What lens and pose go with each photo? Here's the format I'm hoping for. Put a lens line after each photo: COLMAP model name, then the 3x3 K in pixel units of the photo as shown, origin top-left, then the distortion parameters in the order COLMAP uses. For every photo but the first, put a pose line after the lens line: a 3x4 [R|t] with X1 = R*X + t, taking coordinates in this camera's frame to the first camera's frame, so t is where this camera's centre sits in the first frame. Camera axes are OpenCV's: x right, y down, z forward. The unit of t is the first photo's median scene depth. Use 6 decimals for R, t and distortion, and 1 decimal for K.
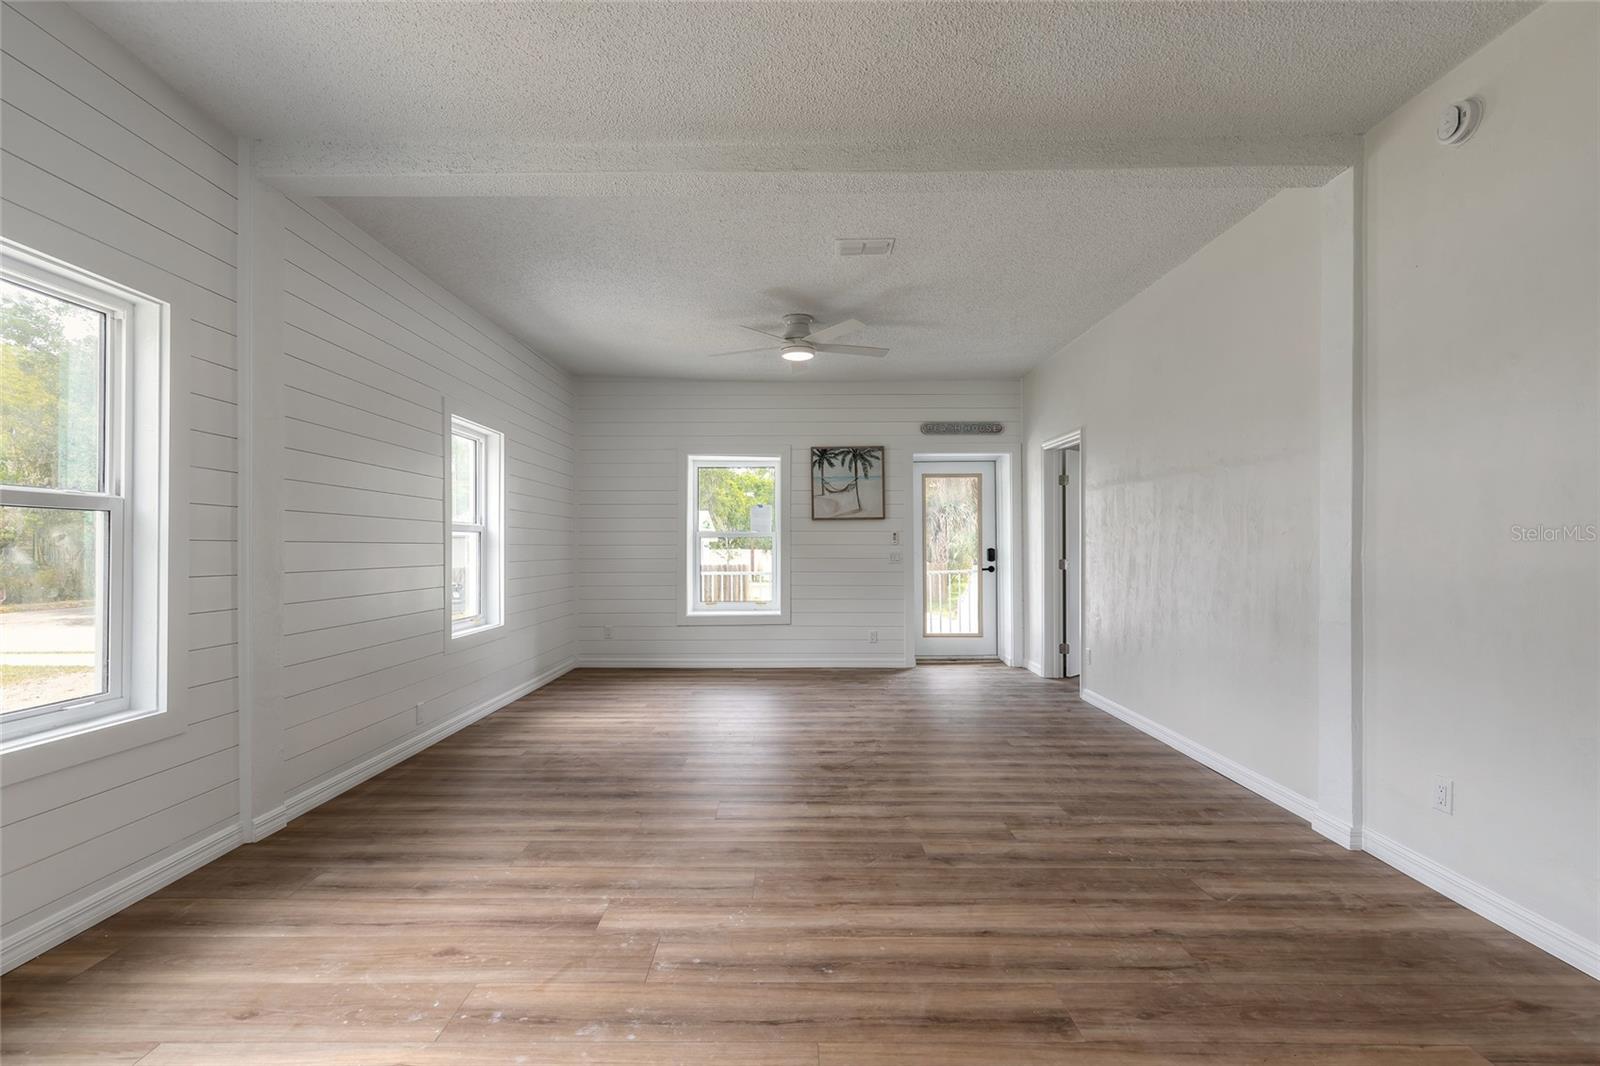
lens RADIAL K [[724.5, 0, 795.7], [0, 724.5, 531.4], [0, 0, 1]] dist [0.007326, -0.002013]
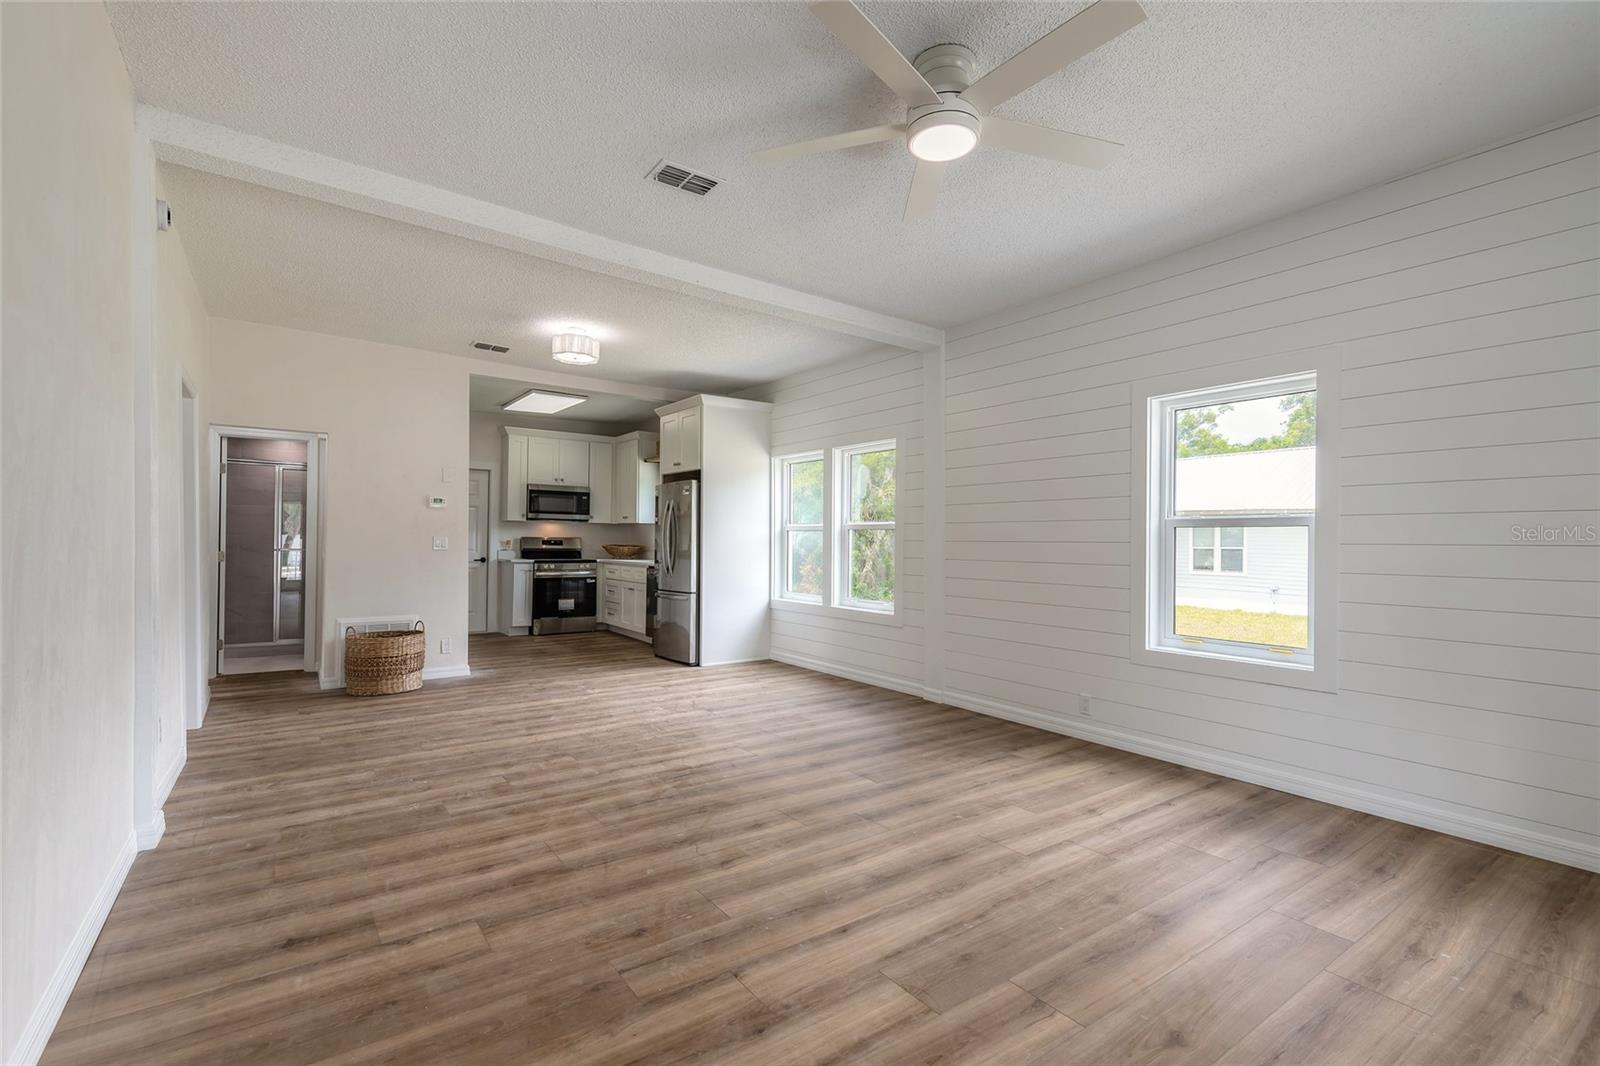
lens RADIAL K [[724.5, 0, 798.4], [0, 724.5, 537.4], [0, 0, 1]] dist [0.007326, -0.002013]
pose [[-0.815612, -0.011891, -0.578477, 0.480495], [0.002948, 0.999690, -0.024706, 0.038575], [0.578592, -0.021856, -0.815324, 1.810550]]
